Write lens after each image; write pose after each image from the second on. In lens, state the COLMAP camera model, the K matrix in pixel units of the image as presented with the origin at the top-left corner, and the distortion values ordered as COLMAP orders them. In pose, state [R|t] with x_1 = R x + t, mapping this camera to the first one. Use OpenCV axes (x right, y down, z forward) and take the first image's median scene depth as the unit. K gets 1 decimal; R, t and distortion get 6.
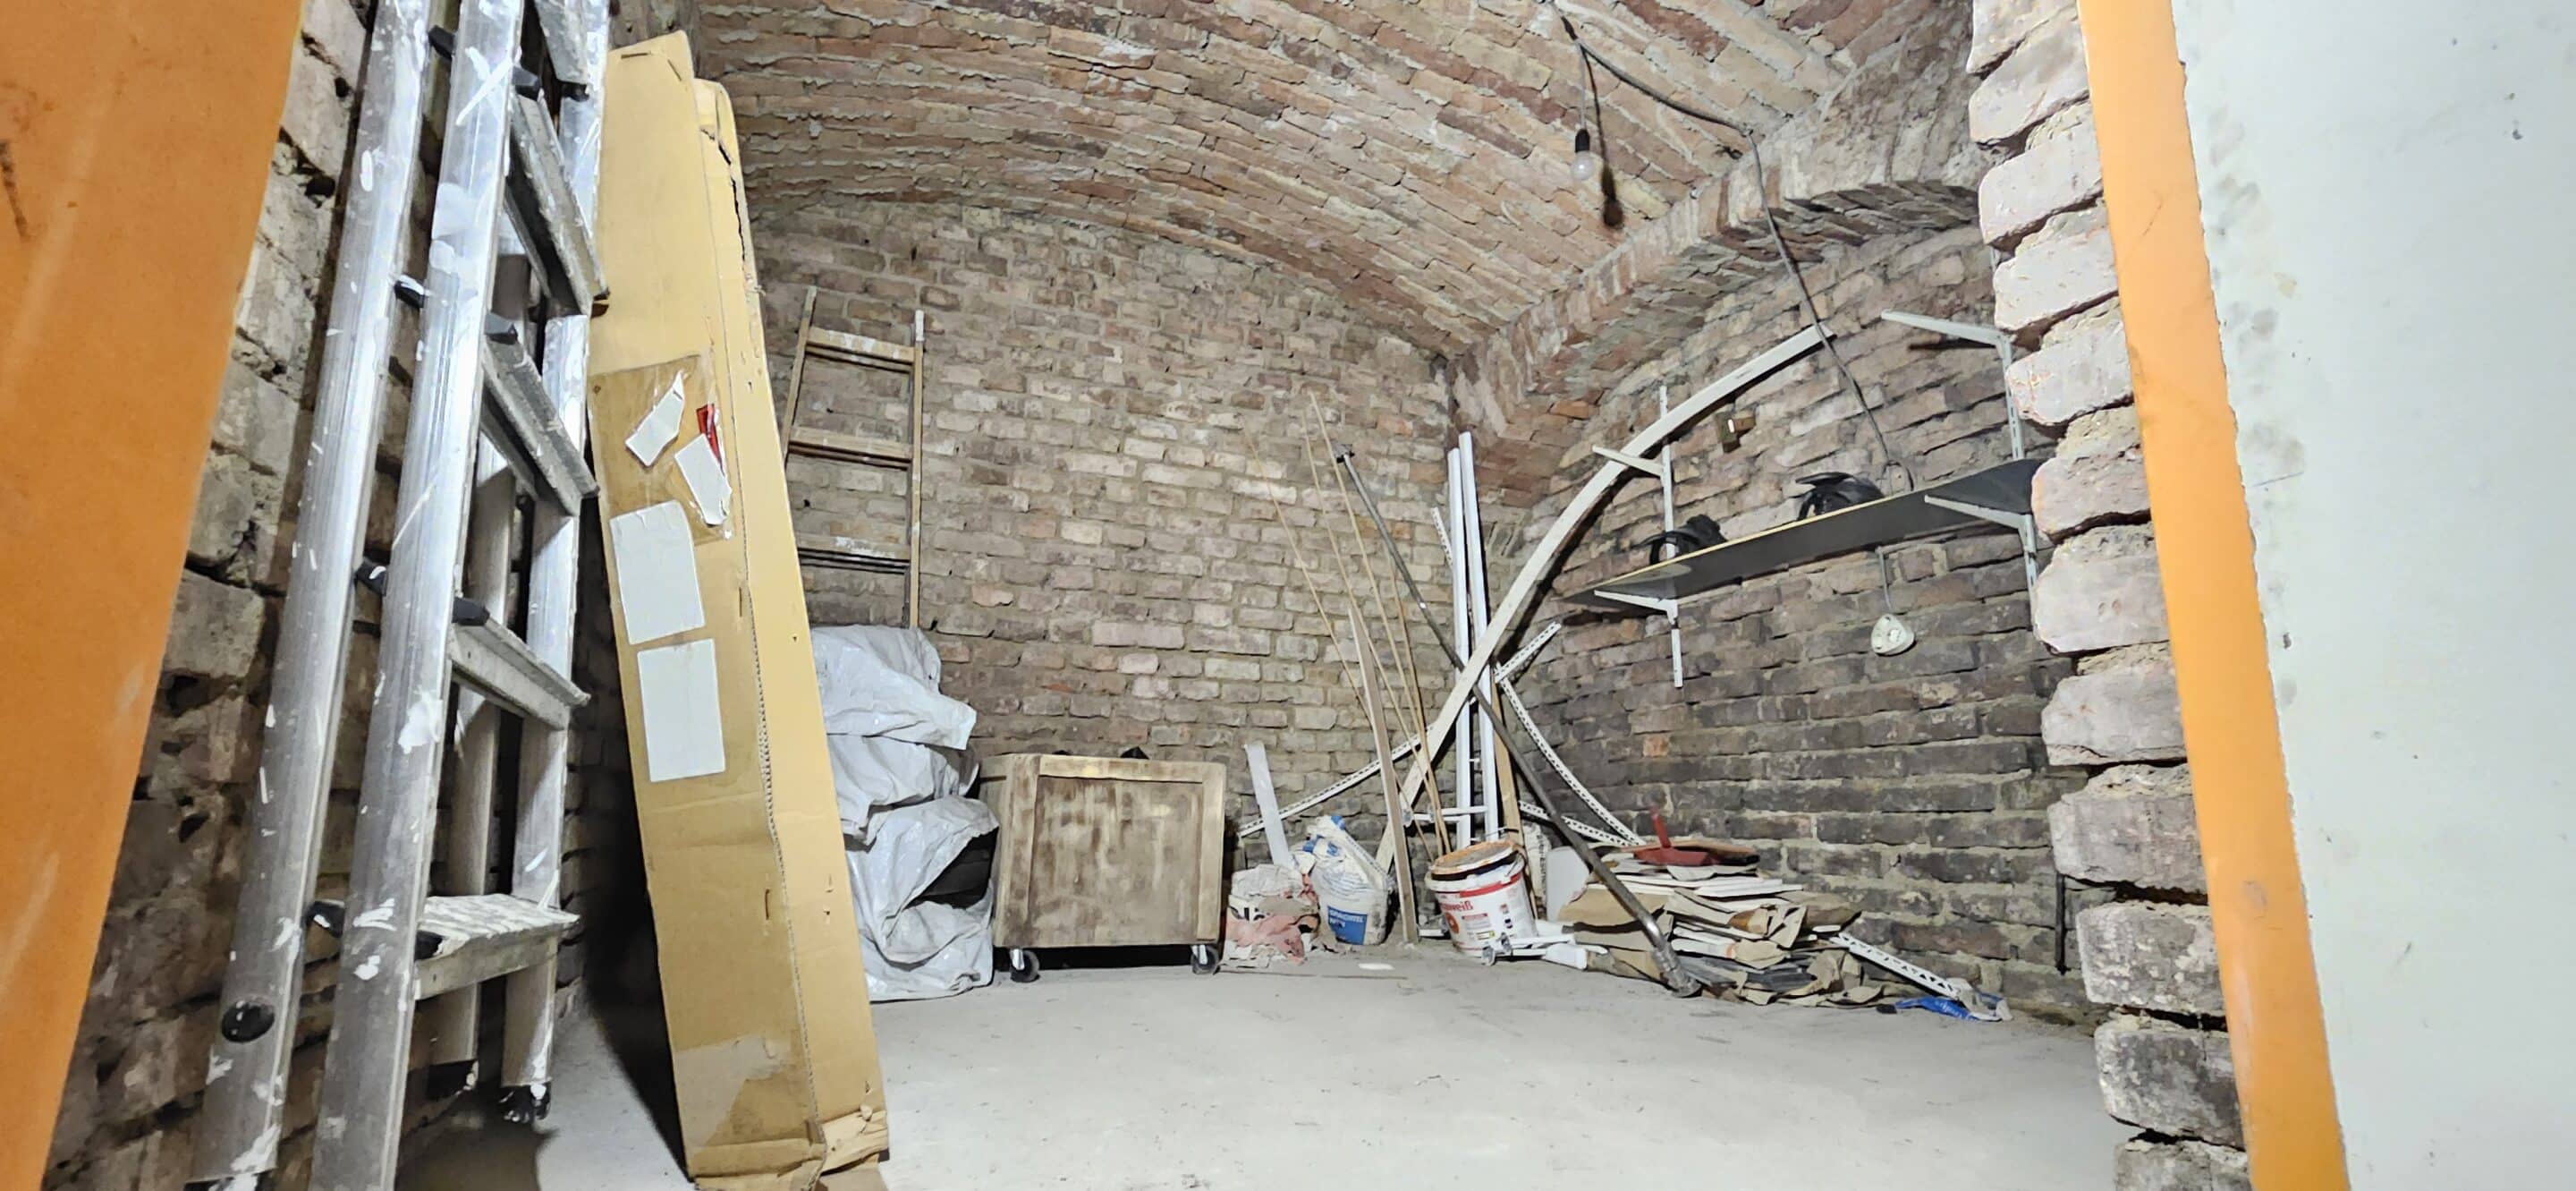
lens RADIAL K [[1084.8, 0, 1288.7], [0, 1084.8, 650.9], [0, 0, 1]] dist [0.001152, -0.000263]
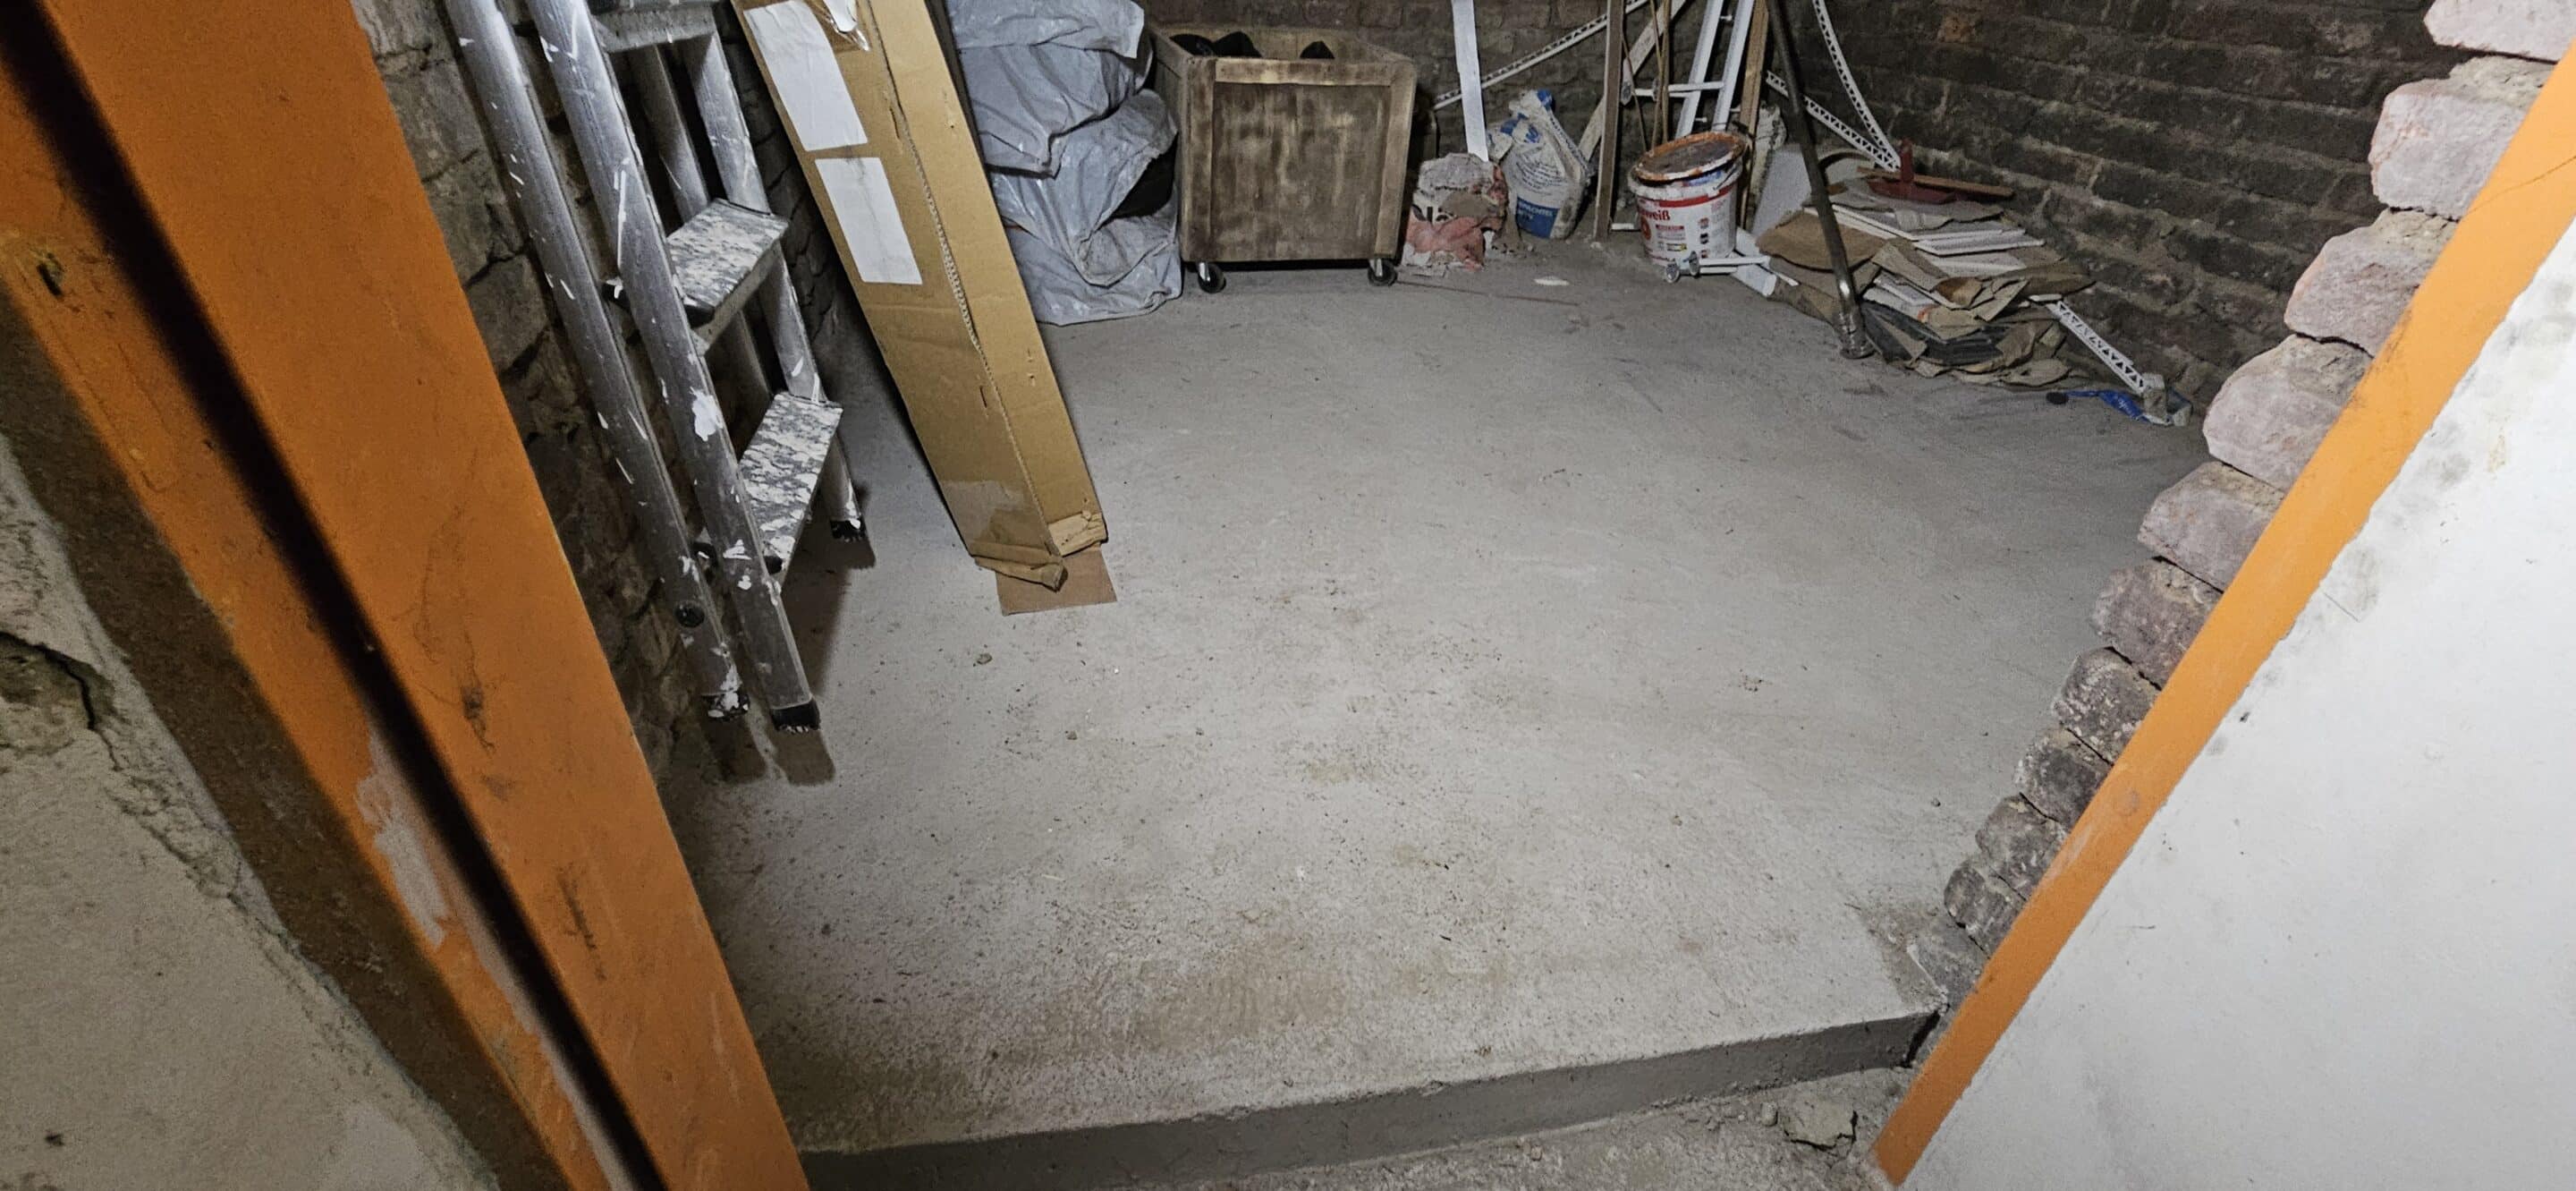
lens RADIAL K [[1084.8, 0, 1288.7], [0, 1084.8, 650.9], [0, 0, 1]] dist [0.001152, -0.000263]
pose [[0.981737, 0.135540, -0.133498, 0.023326], [0.001912, 0.694653, 0.719342, -0.212345], [0.190235, -0.706460, 0.681707, 0.024950]]
